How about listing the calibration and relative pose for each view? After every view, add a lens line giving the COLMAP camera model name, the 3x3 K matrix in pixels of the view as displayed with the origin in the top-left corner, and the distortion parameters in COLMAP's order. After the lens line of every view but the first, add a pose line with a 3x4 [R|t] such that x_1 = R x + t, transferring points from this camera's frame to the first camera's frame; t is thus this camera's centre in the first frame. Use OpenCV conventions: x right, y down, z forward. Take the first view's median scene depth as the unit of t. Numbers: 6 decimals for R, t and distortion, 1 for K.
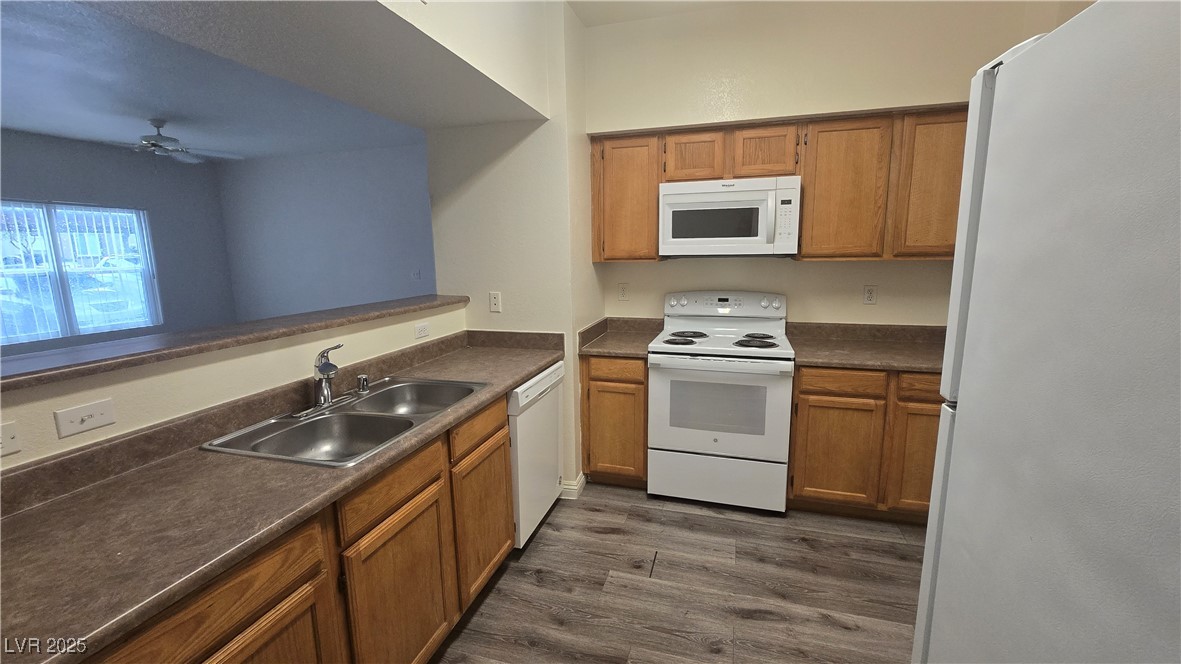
lens RADIAL K [[481.9, 0, 590.5], [0, 481.9, 332.0], [0, 0, 1]] dist [0.002232, 0.000133]
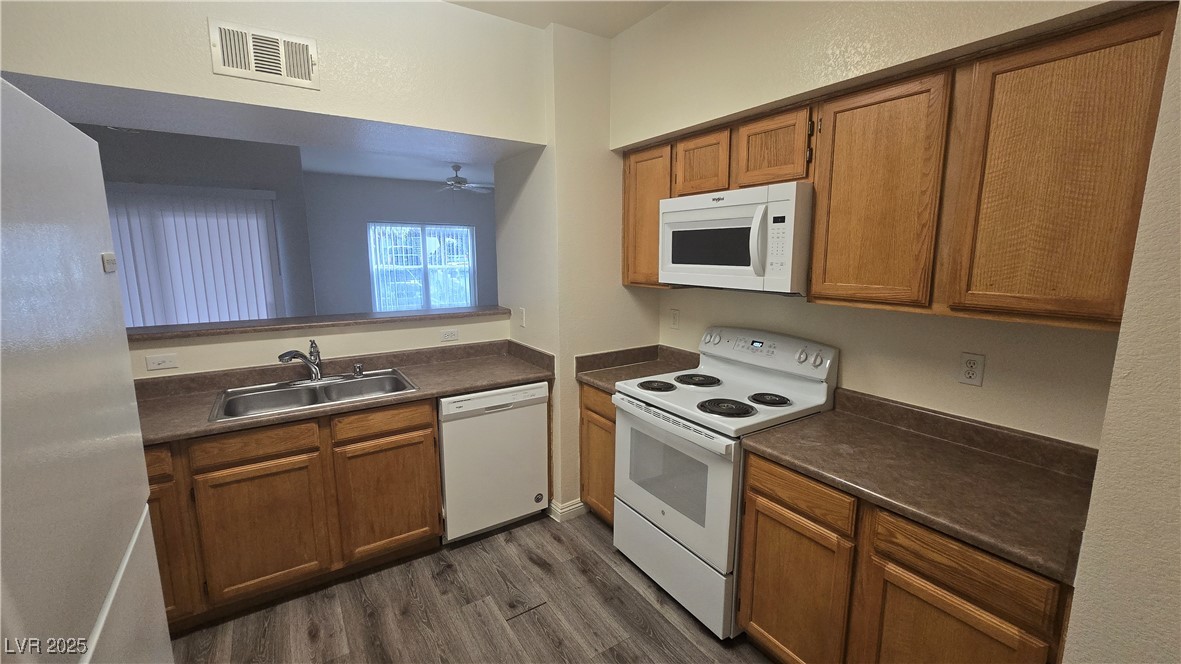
lens RADIAL K [[481.9, 0, 590.5], [0, 481.9, 332.0], [0, 0, 1]] dist [0.002232, 0.000133]
pose [[0.765429, 0.120263, -0.632183, 0.653340], [-0.118960, 0.991894, 0.044659, -0.102966], [0.632430, 0.041021, 0.773531, 0.279335]]
